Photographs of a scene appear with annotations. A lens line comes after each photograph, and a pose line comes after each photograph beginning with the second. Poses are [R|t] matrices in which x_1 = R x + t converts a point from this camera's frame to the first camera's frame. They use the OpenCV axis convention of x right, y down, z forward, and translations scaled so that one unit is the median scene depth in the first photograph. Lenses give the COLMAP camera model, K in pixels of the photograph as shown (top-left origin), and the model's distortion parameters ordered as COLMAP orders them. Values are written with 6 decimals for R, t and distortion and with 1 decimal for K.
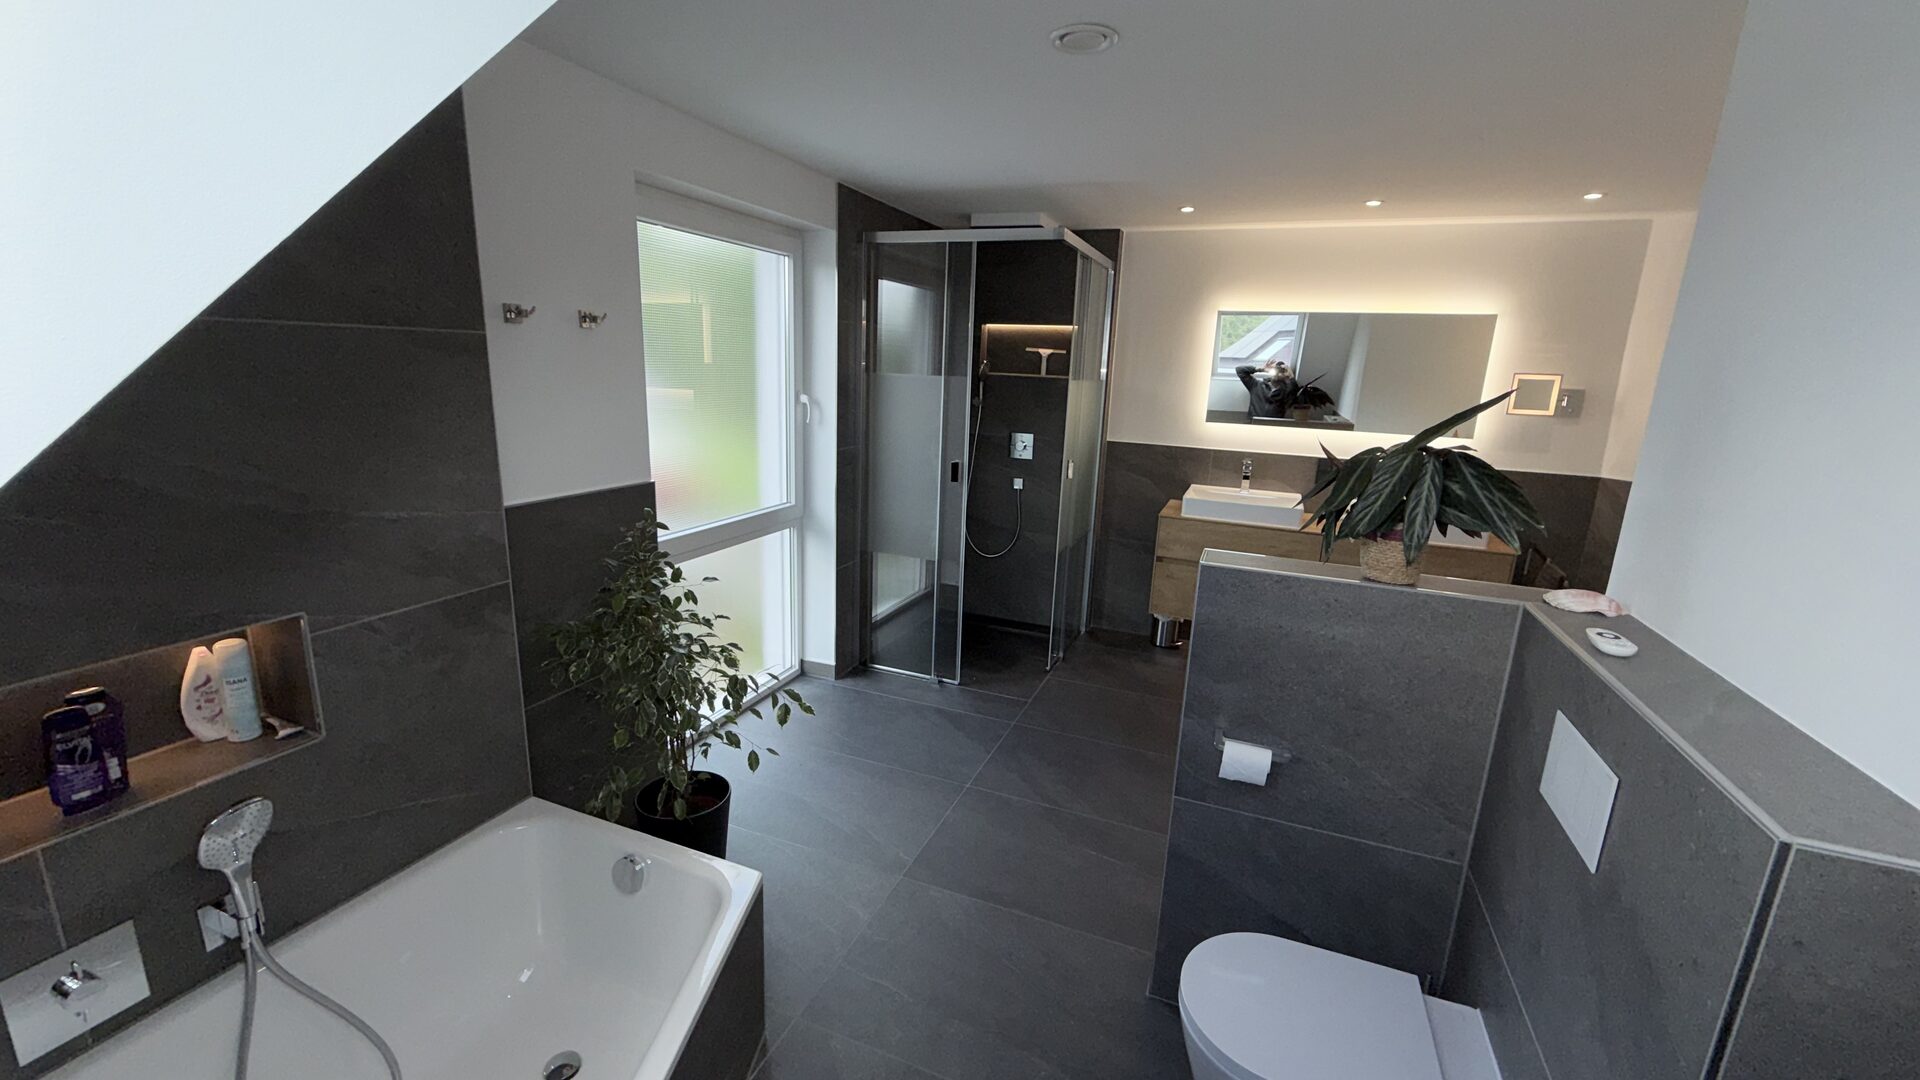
lens RADIAL K [[769.1, 0, 955.0], [0, 769.1, 541.5], [0, 0, 1]] dist [0.000777, -0.000623]
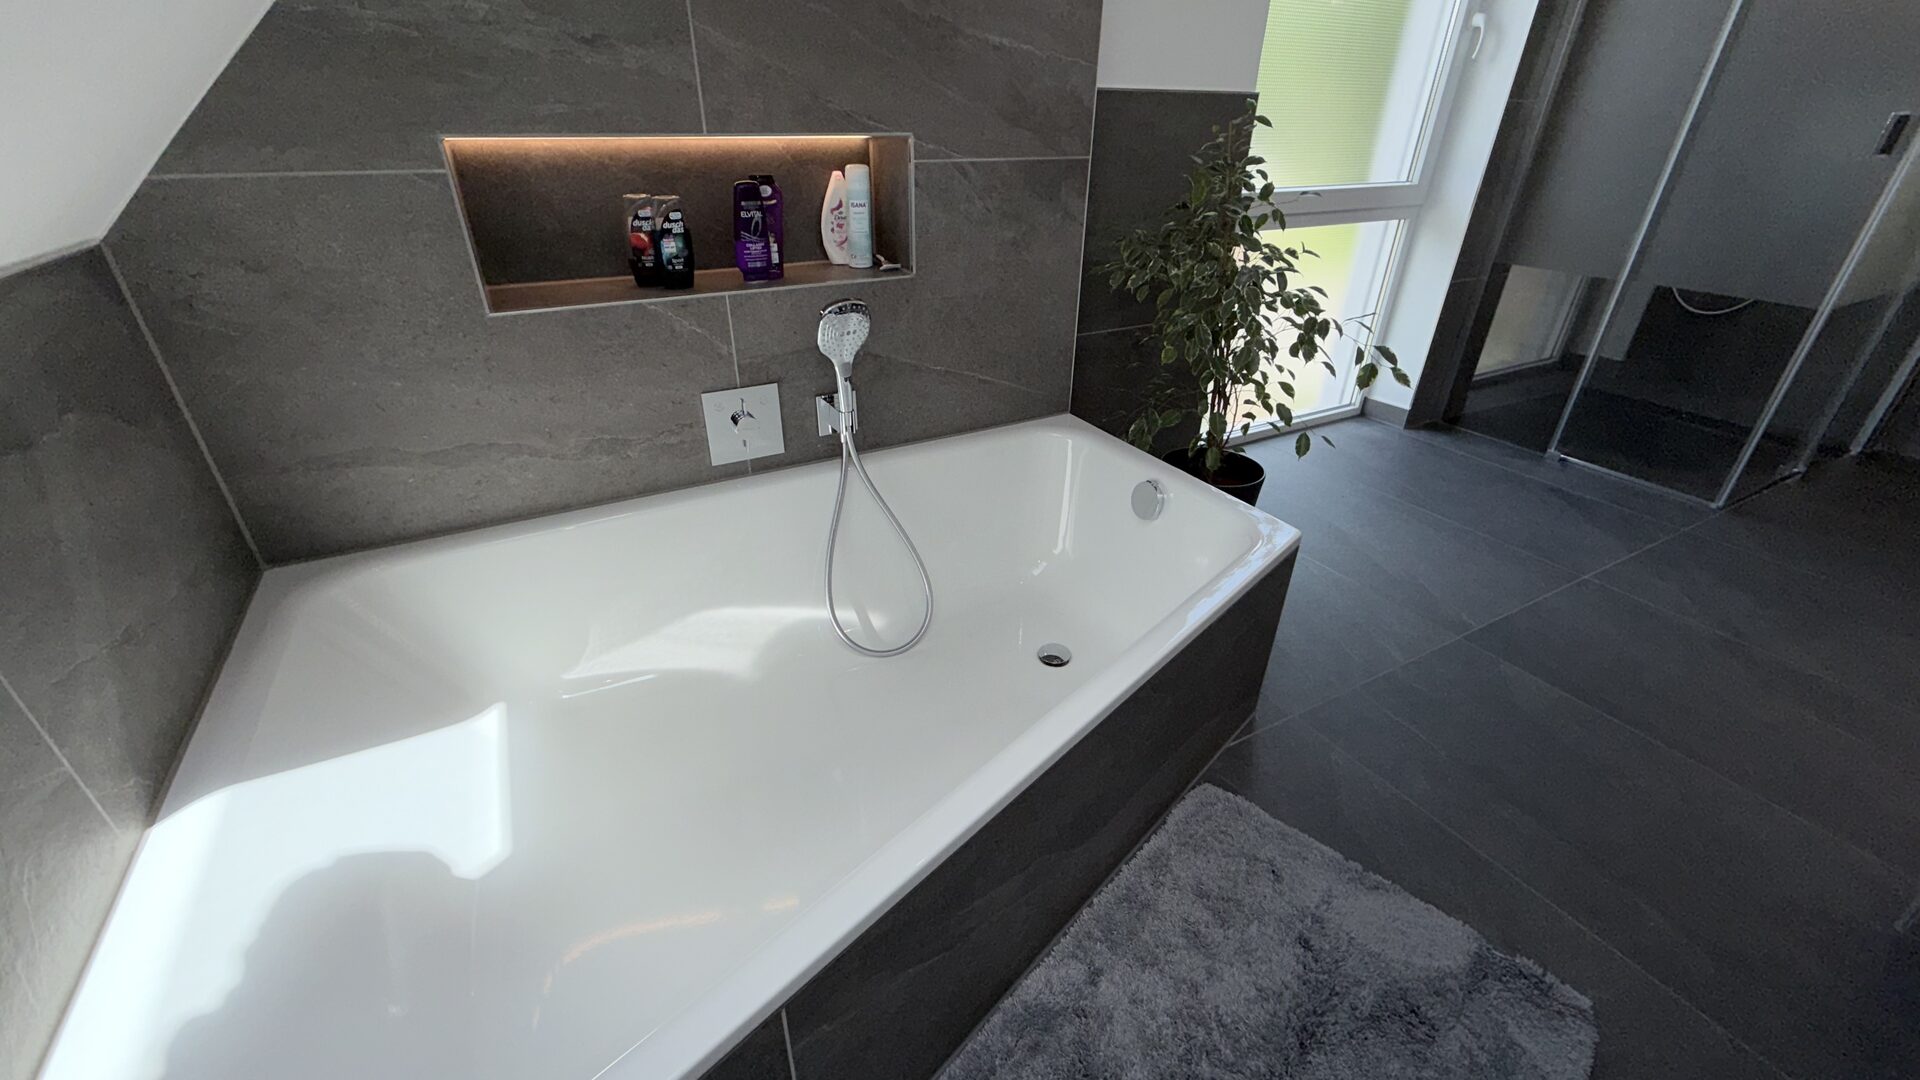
lens RADIAL K [[769.1, 0, 949.6], [0, 769.1, 543.1], [0, 0, 1]] dist [0.000777, -0.000623]
pose [[0.775167, 0.277739, -0.567430, -0.056701], [-0.121970, 0.947074, 0.296940, 0.185053], [0.619870, -0.160969, 0.768017, 0.109041]]
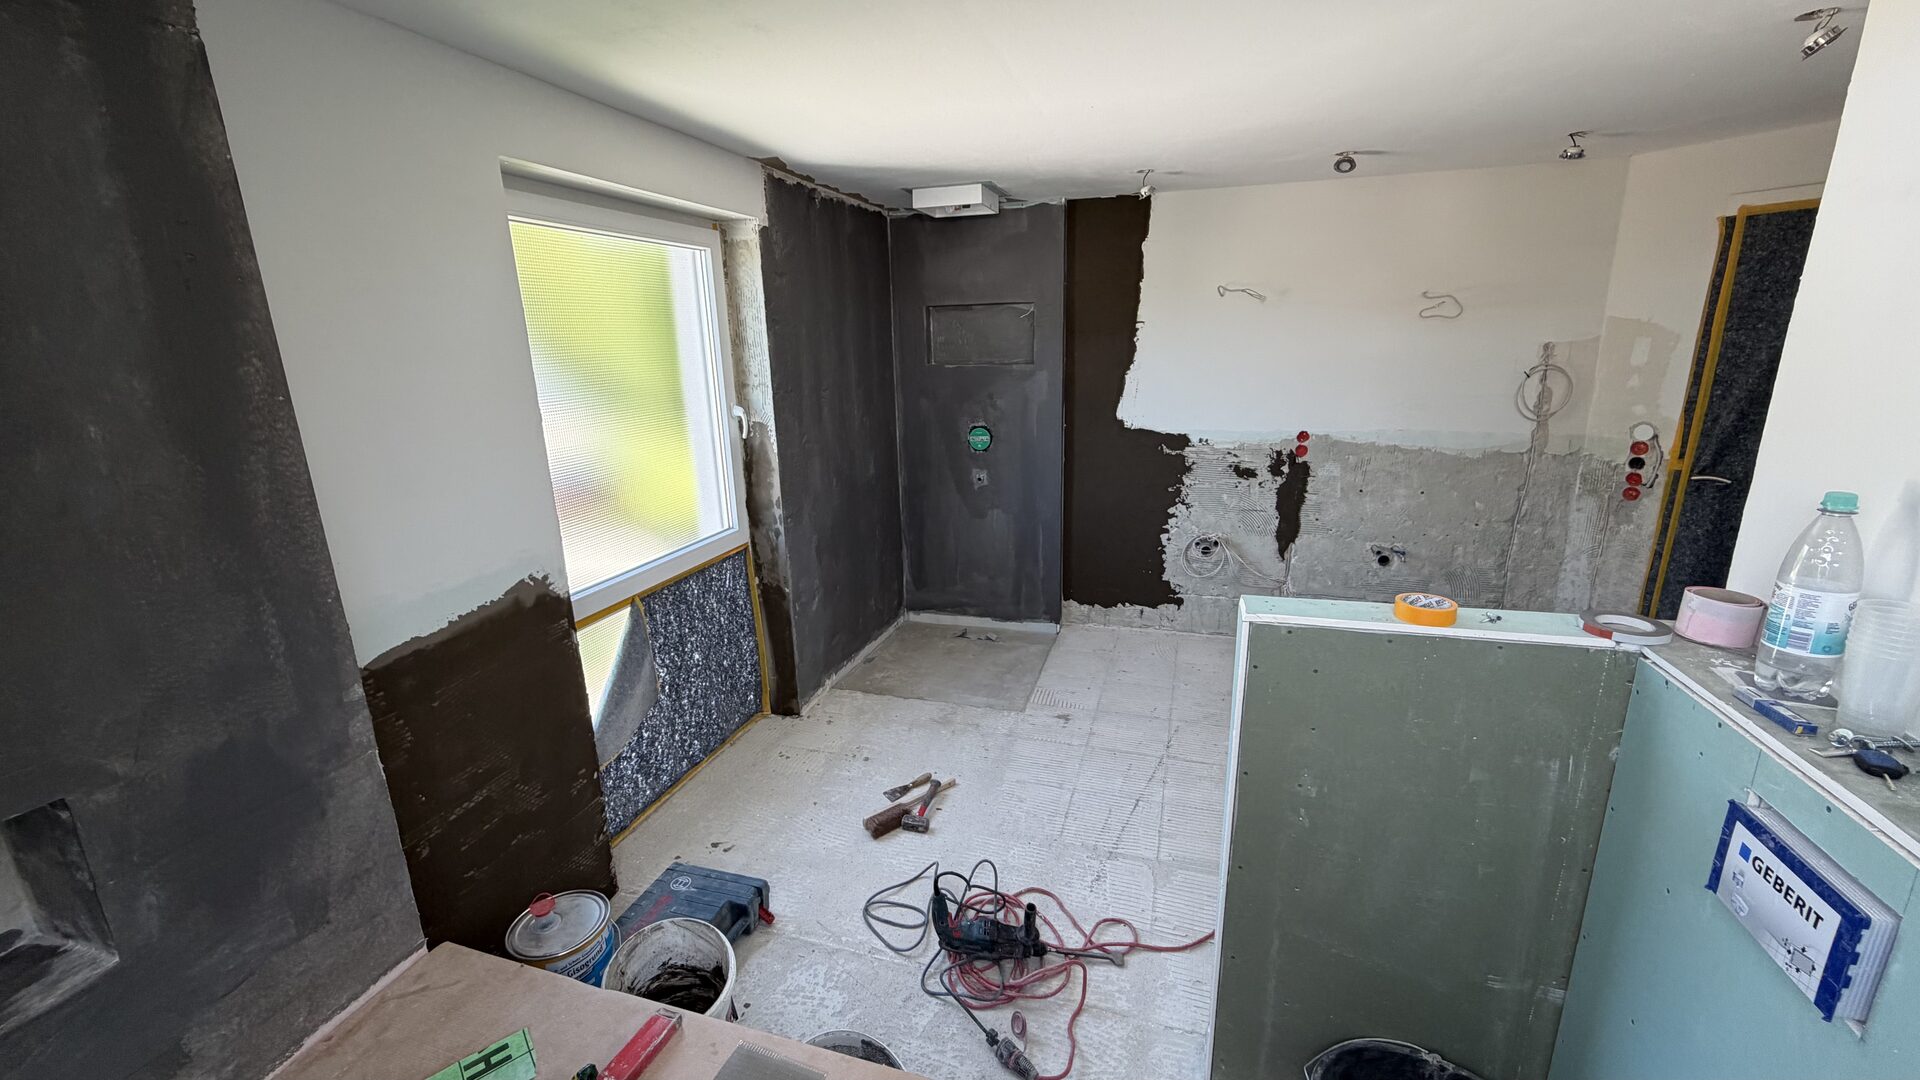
lens RADIAL K [[769.1, 0, 954.9], [0, 769.1, 538.5], [0, 0, 1]] dist [0.000777, -0.000623]
pose [[0.993282, -0.085587, 0.077885, -0.046609], [0.082354, 0.995639, 0.043817, -0.089624], [-0.081296, -0.037109, 0.995999, 0.145413]]
